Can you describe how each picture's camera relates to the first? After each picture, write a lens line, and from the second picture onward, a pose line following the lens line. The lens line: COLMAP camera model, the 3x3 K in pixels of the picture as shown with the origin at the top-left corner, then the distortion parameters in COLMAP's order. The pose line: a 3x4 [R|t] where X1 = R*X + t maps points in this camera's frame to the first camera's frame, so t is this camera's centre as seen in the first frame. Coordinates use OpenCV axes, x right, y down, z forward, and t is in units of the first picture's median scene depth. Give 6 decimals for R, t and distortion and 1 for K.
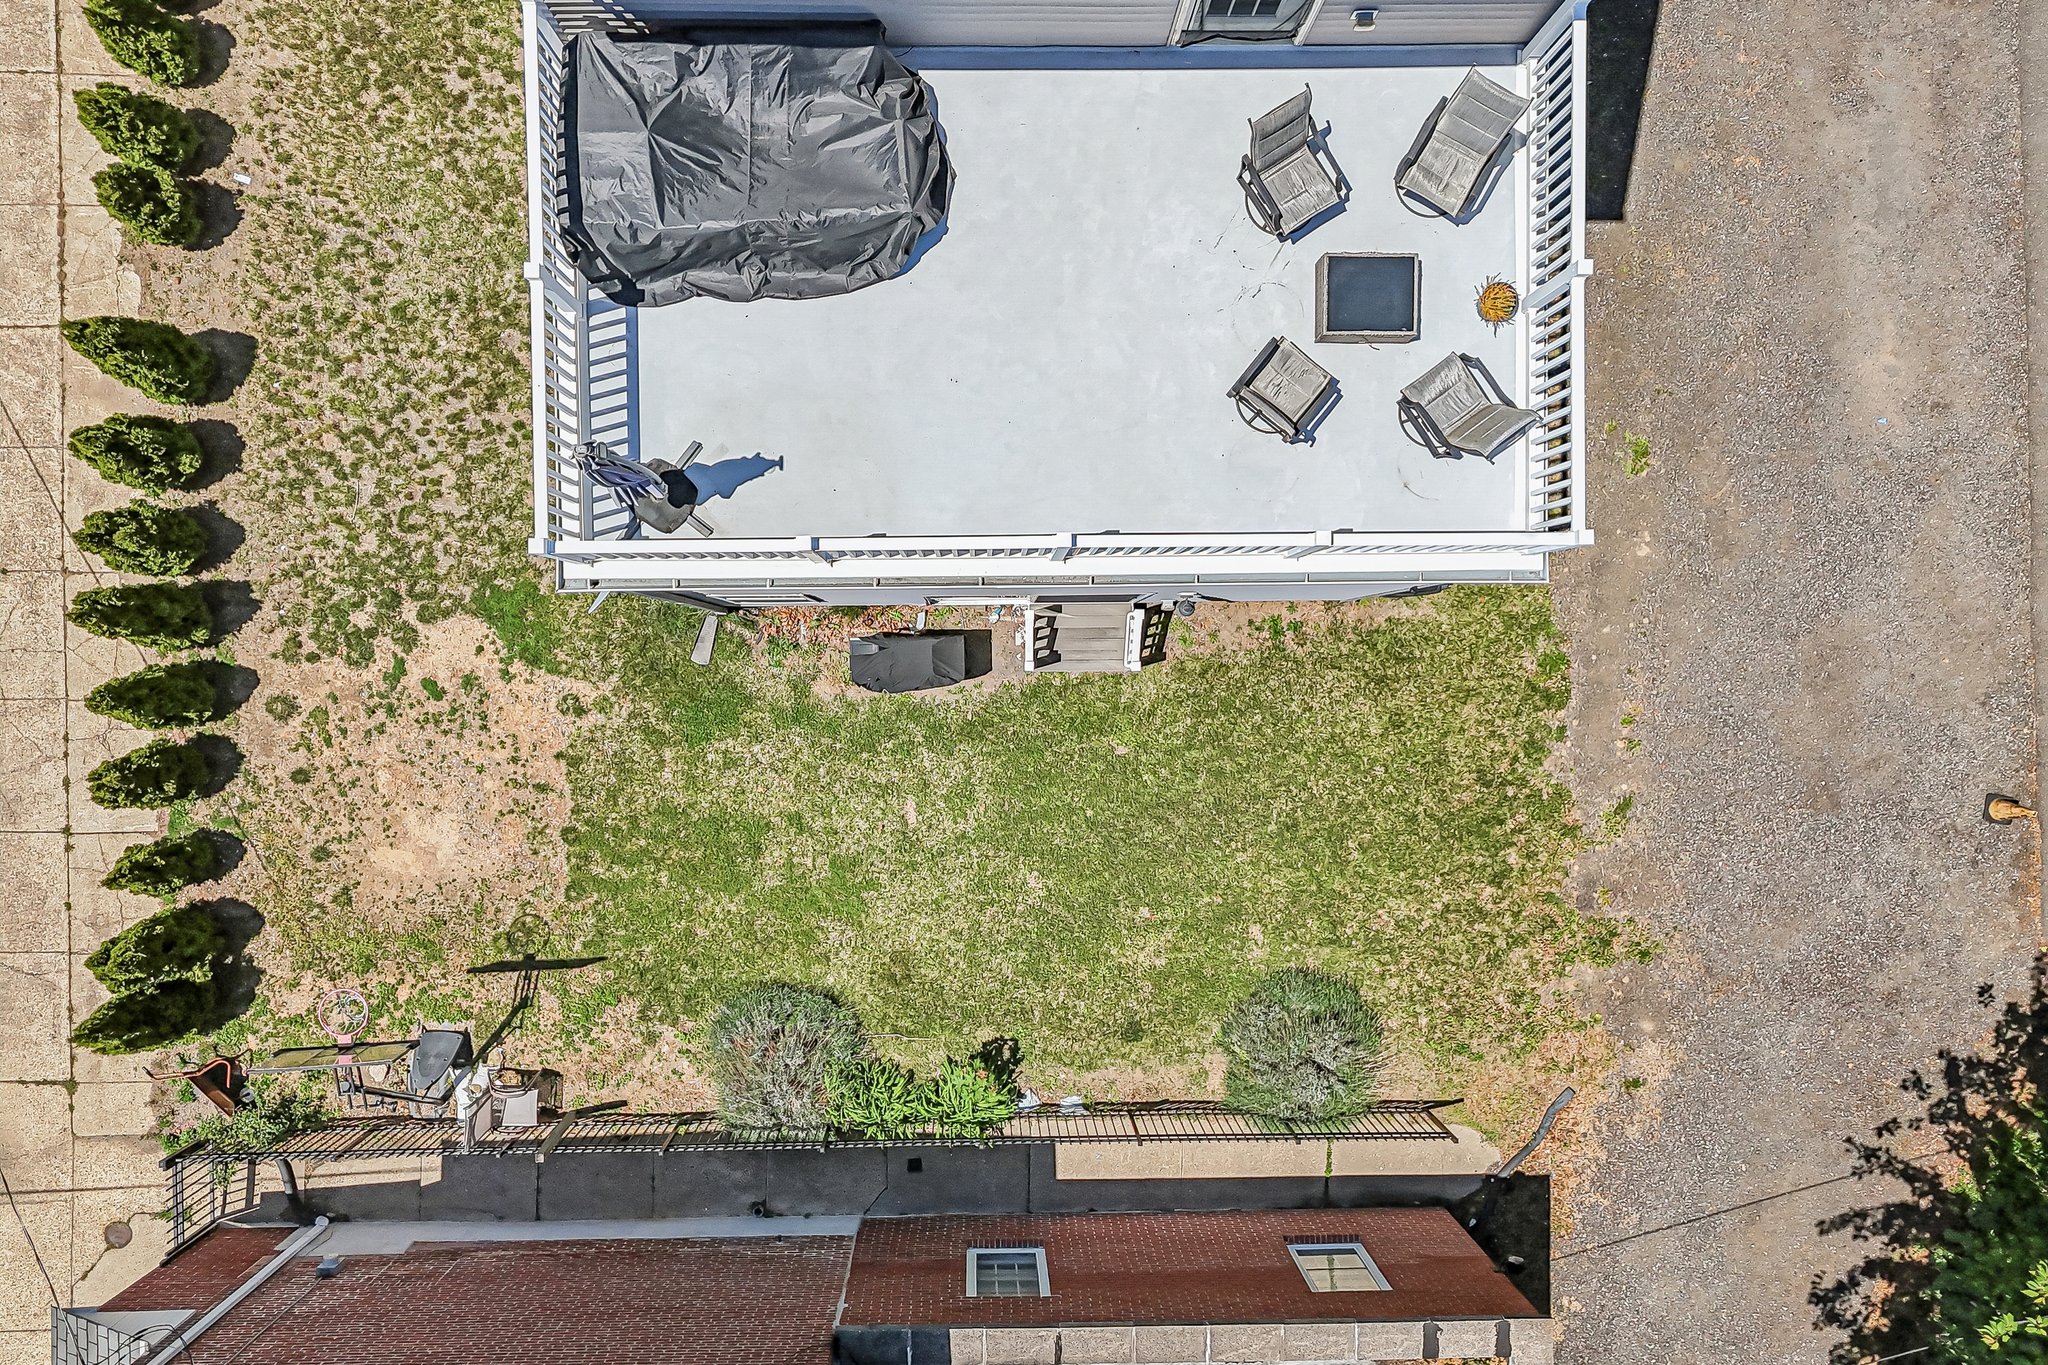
lens RADIAL K [[1507.4, 0, 1023.1], [0, 1507.4, 688.1], [0, 0, 1]] dist [0.064459, -0.056817]
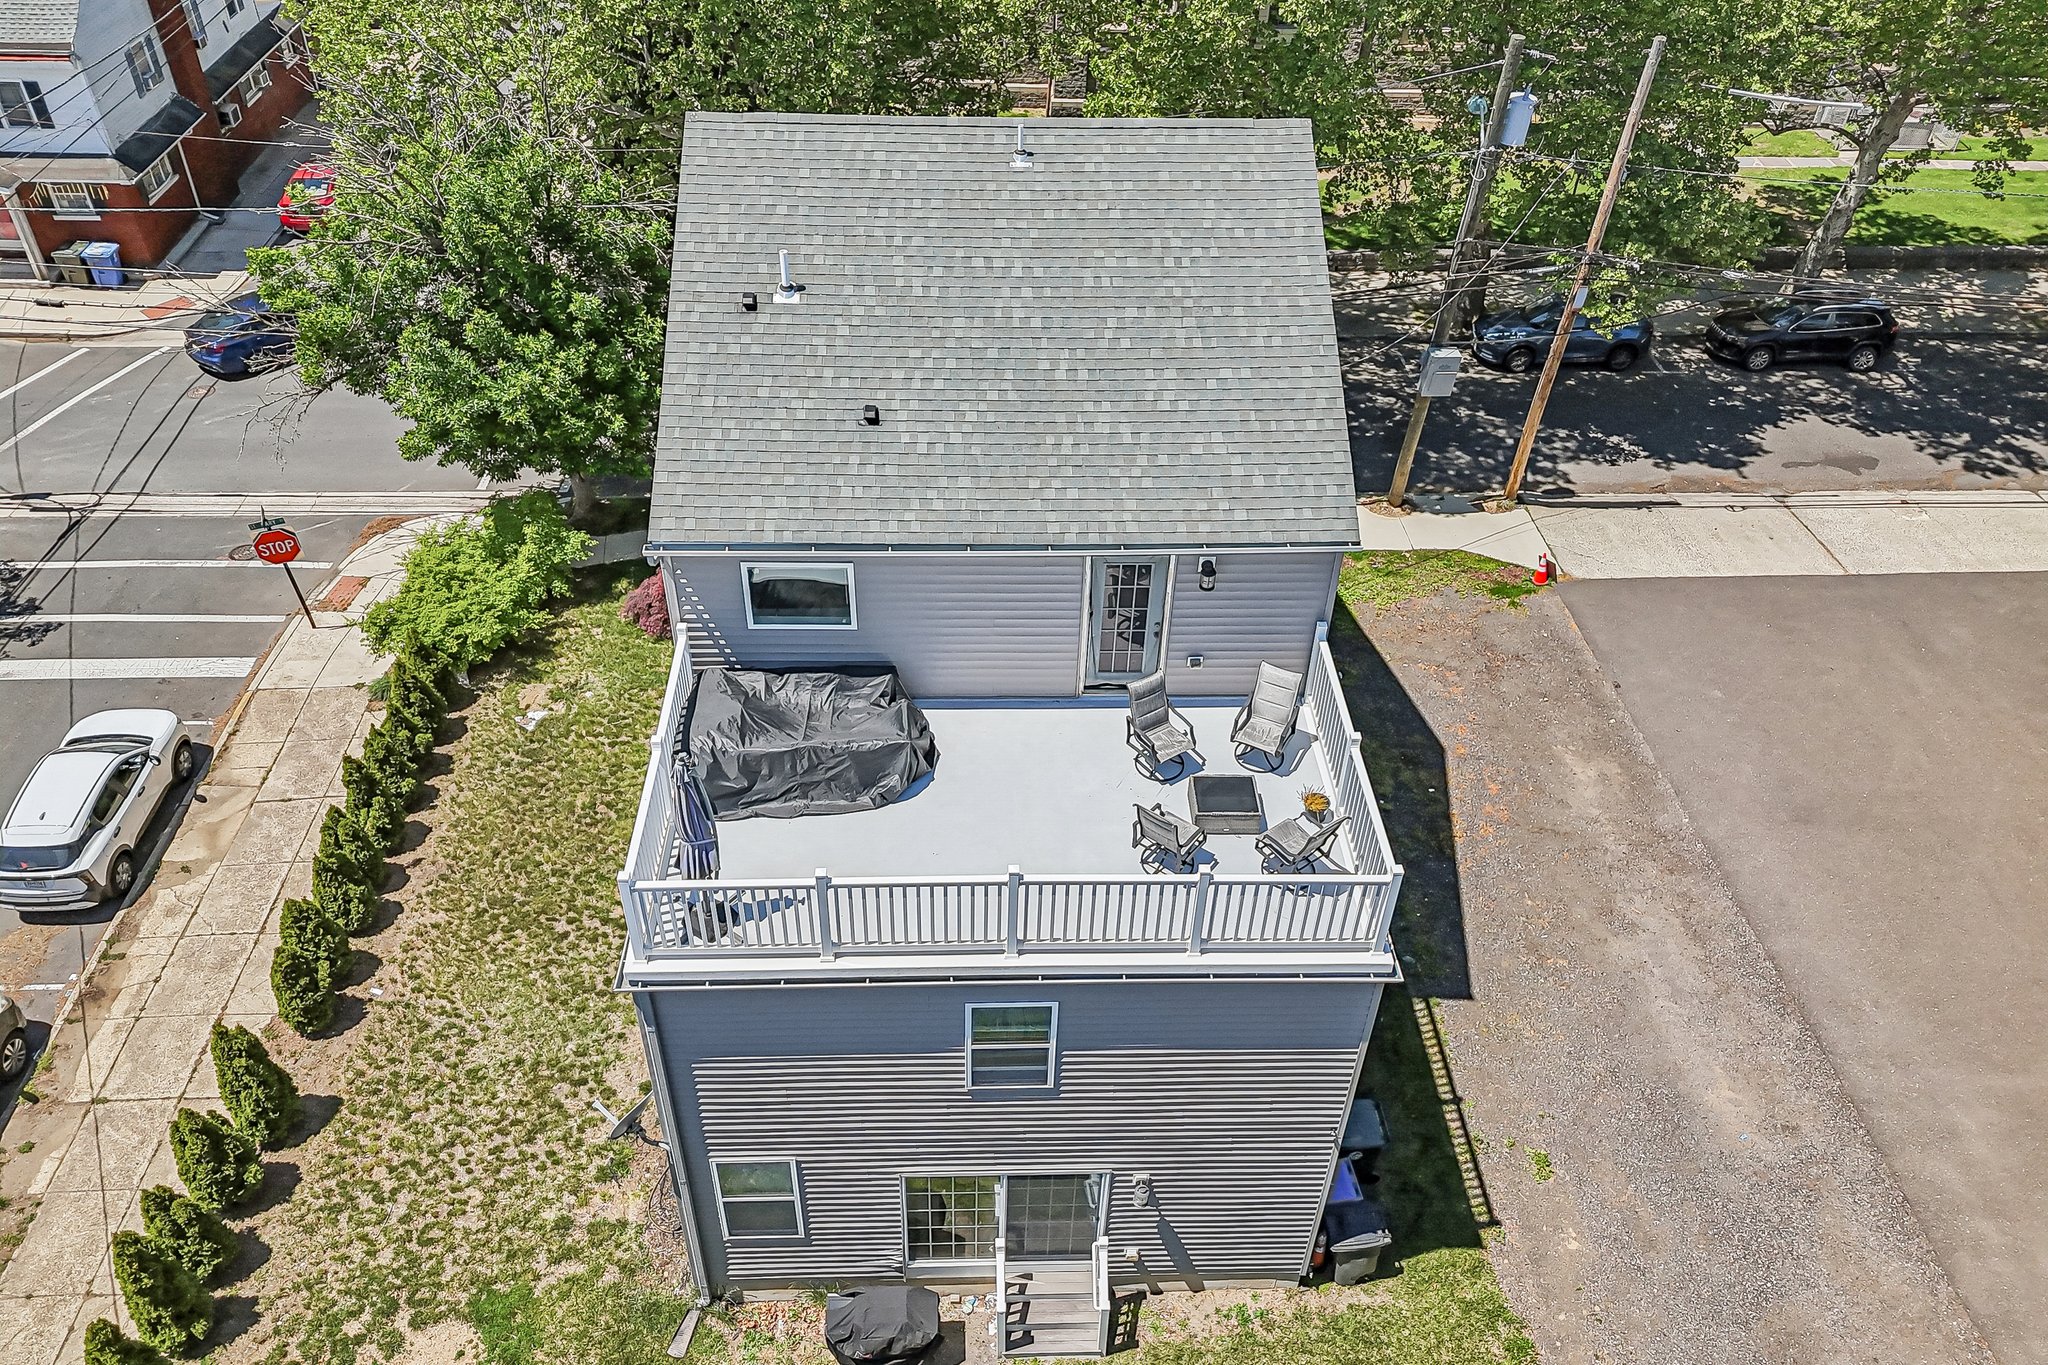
lens RADIAL K [[1507.4, 0, 1022.8], [0, 1507.4, 667.6], [0, 0, 1]] dist [0.064459, -0.056817]
pose [[0.999731, -0.017822, 0.014872, 0.010470], [0.022758, 0.626500, -0.779089, 0.493817], [0.004568, 0.779217, 0.626737, 0.004897]]
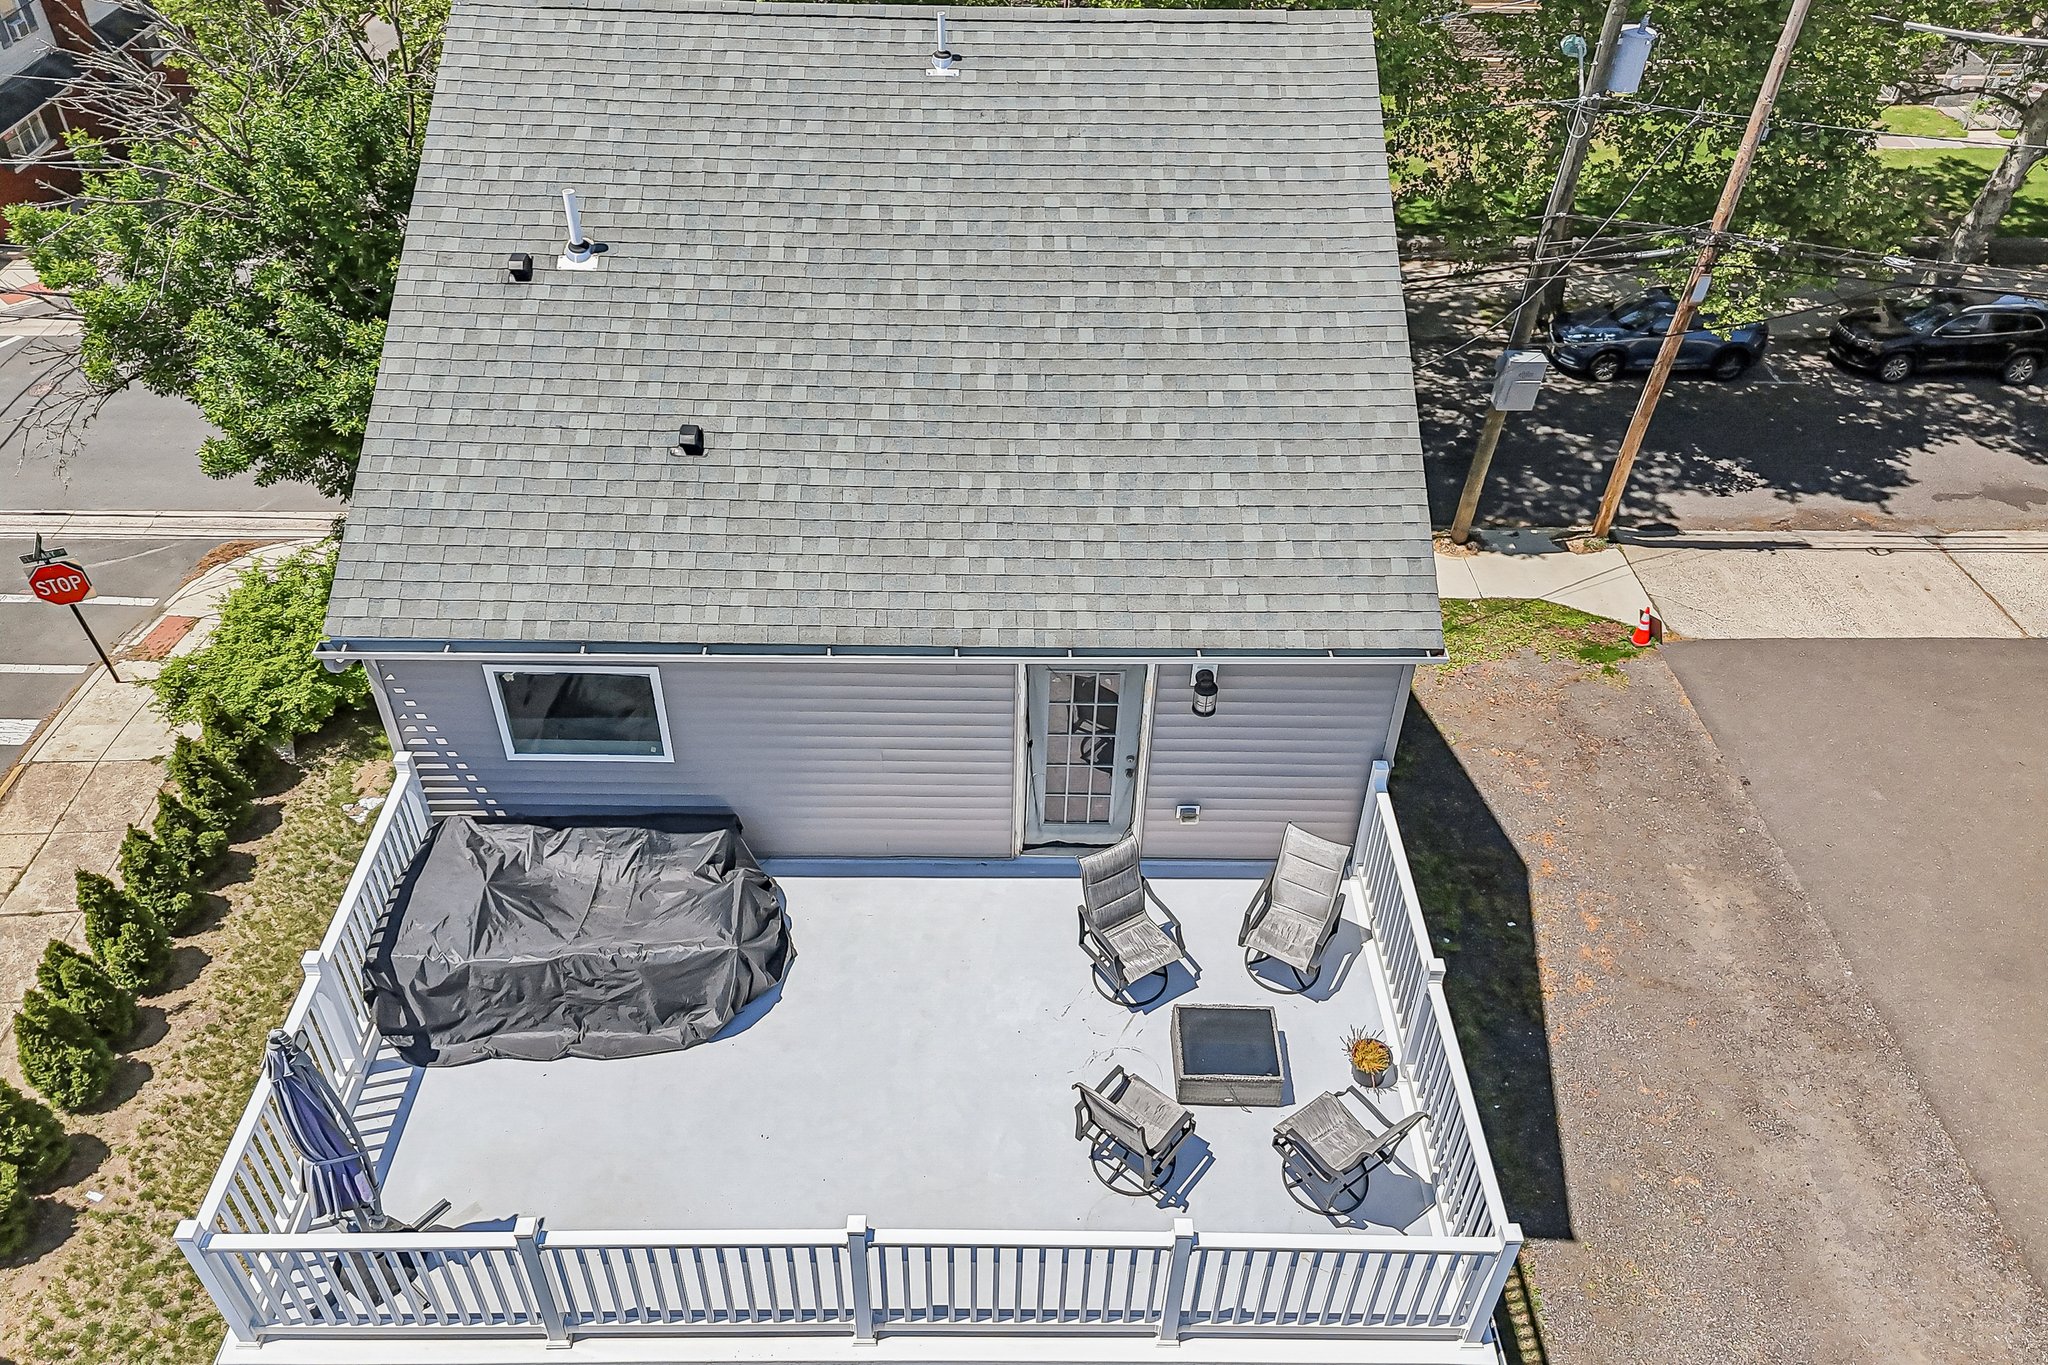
lens RADIAL K [[1507.4, 0, 1022.9], [0, 1507.4, 664.6], [0, 0, 1]] dist [0.064459, -0.056817]
pose [[0.999967, -0.003553, -0.007308, 0.071172], [-0.003492, 0.624231, -0.781232, 0.200039], [0.007337, 0.781232, 0.624198, 0.158181]]
